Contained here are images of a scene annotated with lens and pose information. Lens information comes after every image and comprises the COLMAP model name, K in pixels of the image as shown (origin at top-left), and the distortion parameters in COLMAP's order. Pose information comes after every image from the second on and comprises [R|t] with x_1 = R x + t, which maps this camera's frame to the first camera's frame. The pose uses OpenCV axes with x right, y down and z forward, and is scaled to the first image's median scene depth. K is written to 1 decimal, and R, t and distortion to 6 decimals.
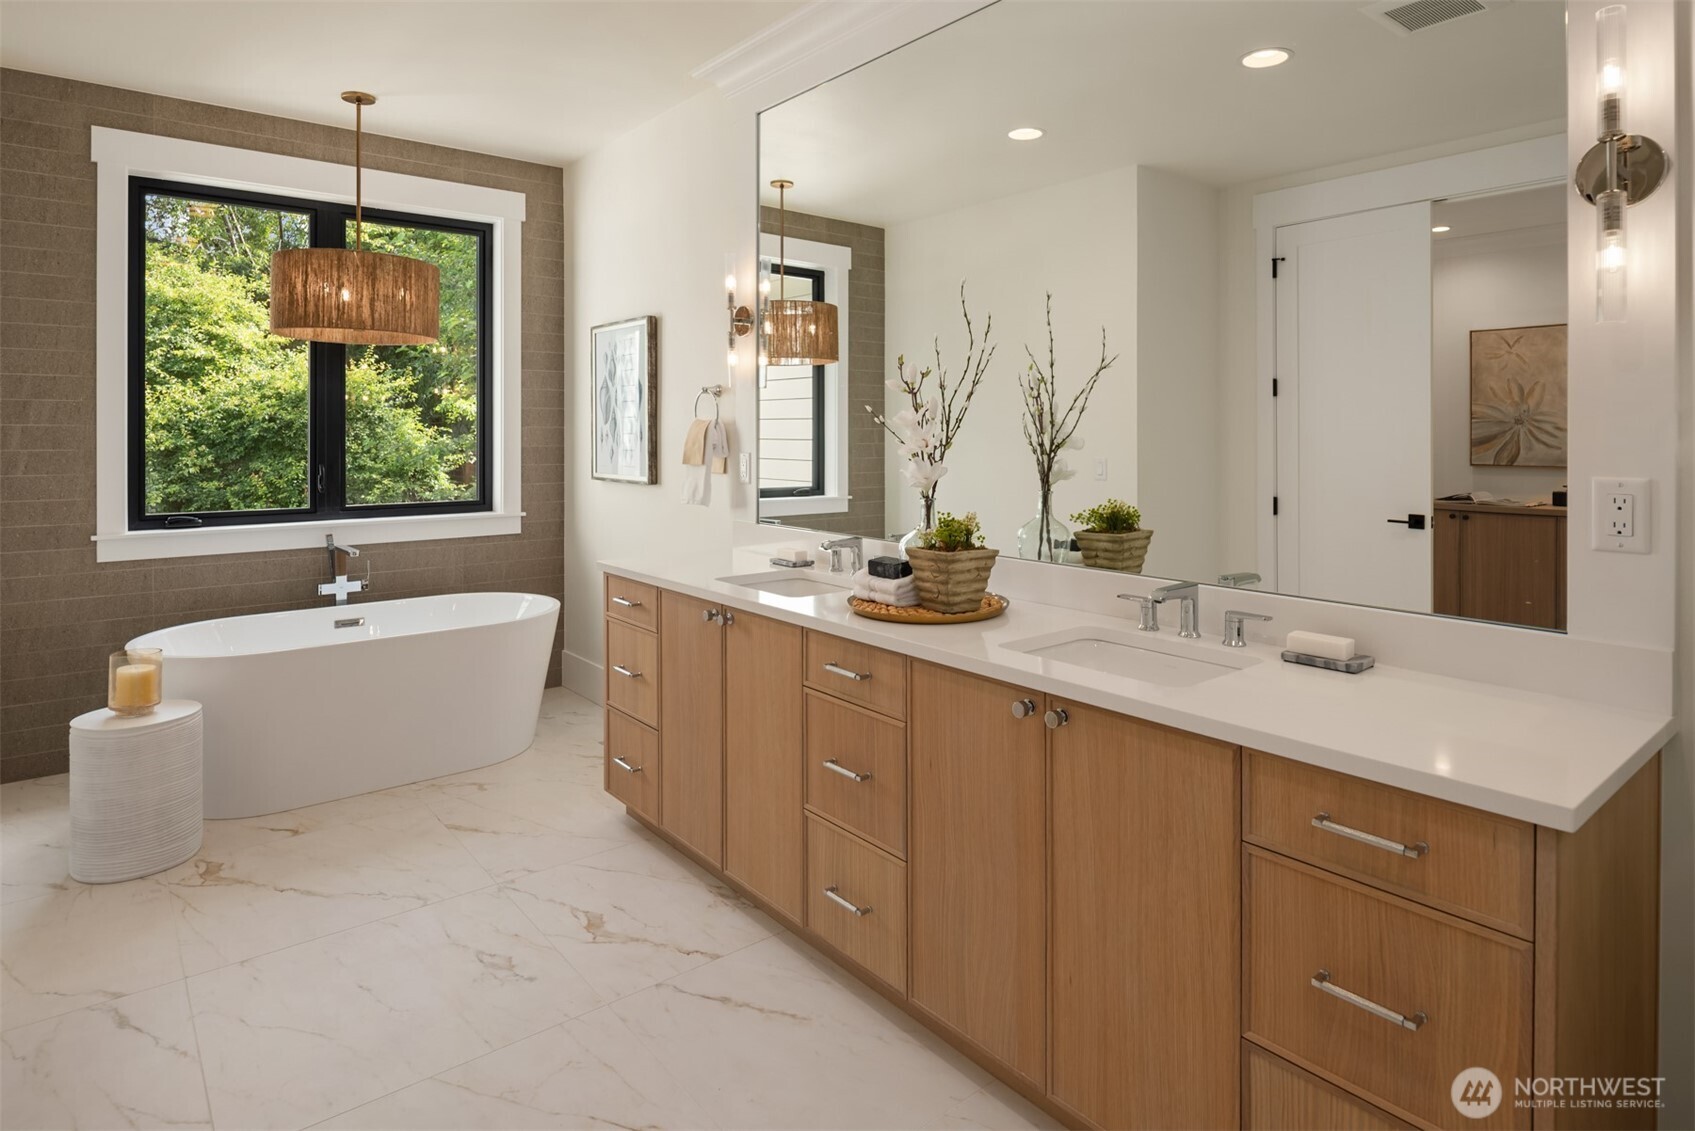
lens RADIAL K [[920.4, 0, 853.8], [0, 920.4, 438.6], [0, 0, 1]] dist [-0.016980, -0.001719]
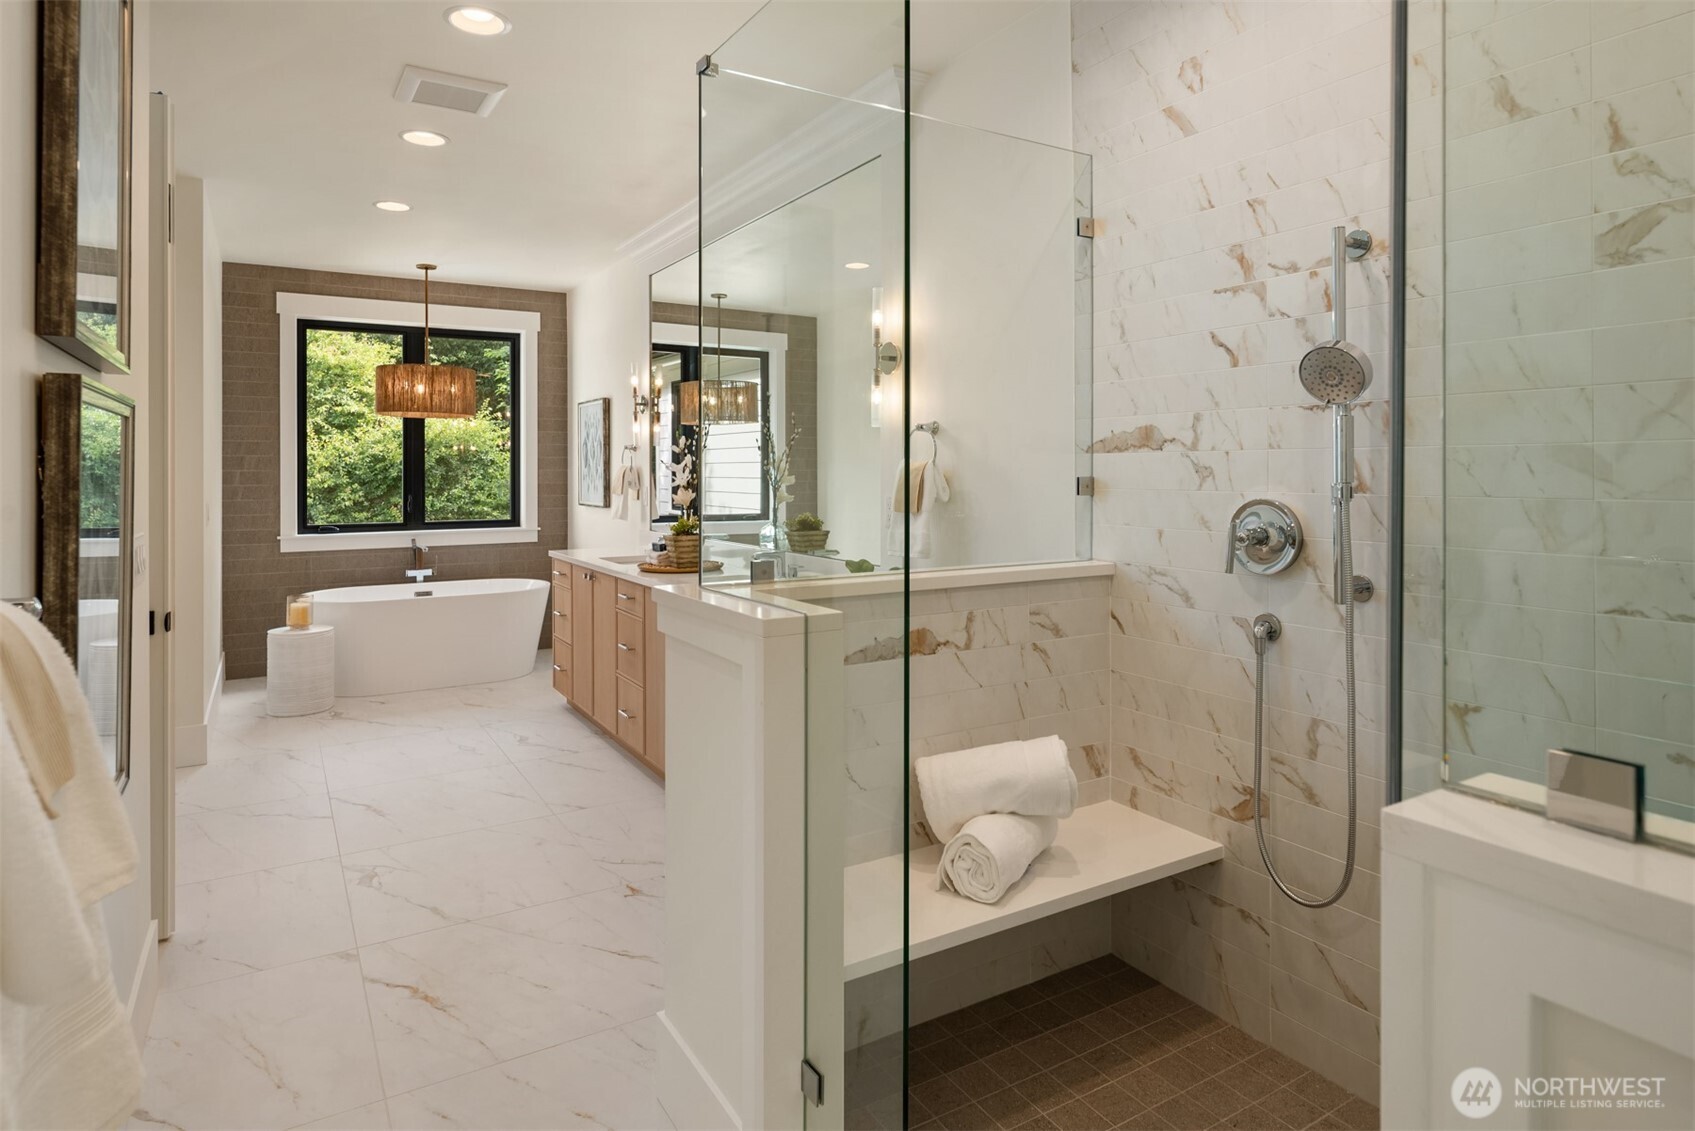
lens RADIAL K [[925.8, 0, 826.5], [0, 925.8, 477.3], [0, 0, 1]] dist [-0.020768, -0.001116]
pose [[0.987846, -0.002035, -0.155422, 0.329632], [0.002096, 0.999998, 0.000224, -0.000365], [0.155421, -0.000547, 0.987848, -0.401003]]
